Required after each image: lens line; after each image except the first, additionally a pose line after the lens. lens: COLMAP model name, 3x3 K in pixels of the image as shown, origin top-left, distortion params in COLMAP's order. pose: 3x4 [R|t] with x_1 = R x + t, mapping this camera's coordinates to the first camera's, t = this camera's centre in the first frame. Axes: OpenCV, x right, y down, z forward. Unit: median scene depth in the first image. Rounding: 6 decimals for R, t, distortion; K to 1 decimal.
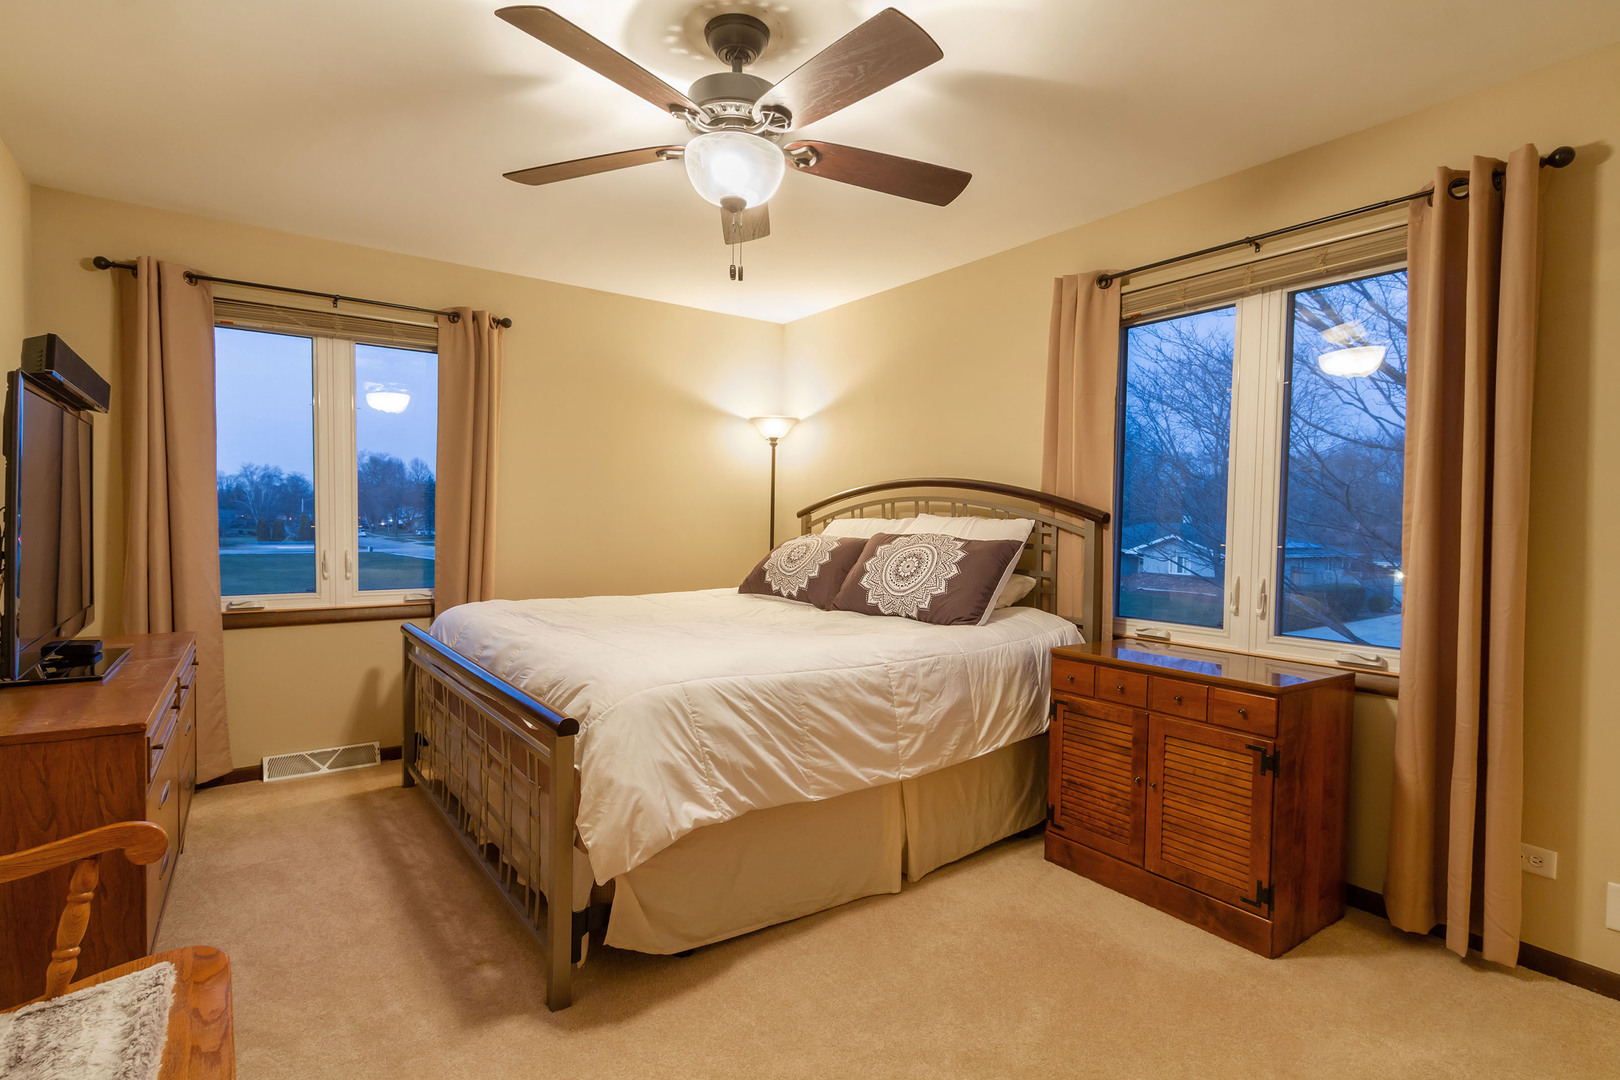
lens RADIAL K [[805.8, 0, 810.3], [0, 805.8, 545.4], [0, 0, 1]] dist [-0.002948, -0.000152]
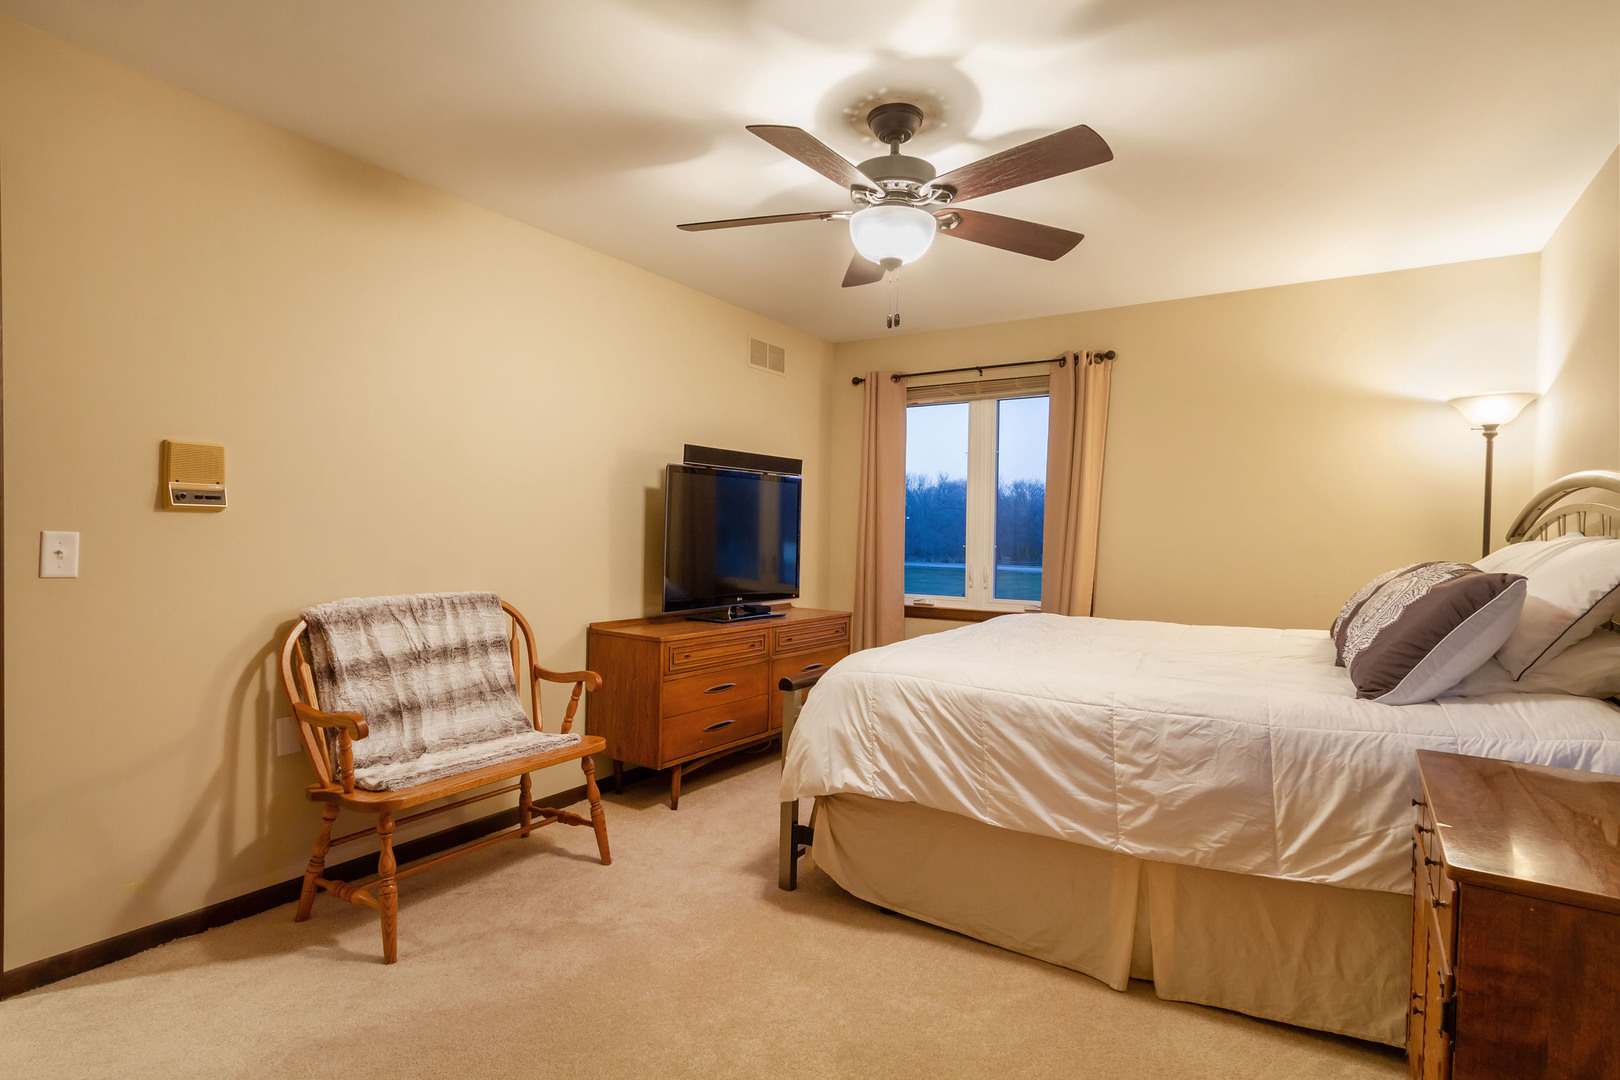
lens RADIAL K [[860.9, 0, 810.8], [0, 860.9, 546.8], [0, 0, 1]] dist [0.004123, -0.002696]
pose [[0.347113, 0.005646, -0.937806, 0.817714], [-0.040166, 0.999154, -0.008852, -0.000327], [0.936963, 0.040741, 0.347046, 0.380808]]
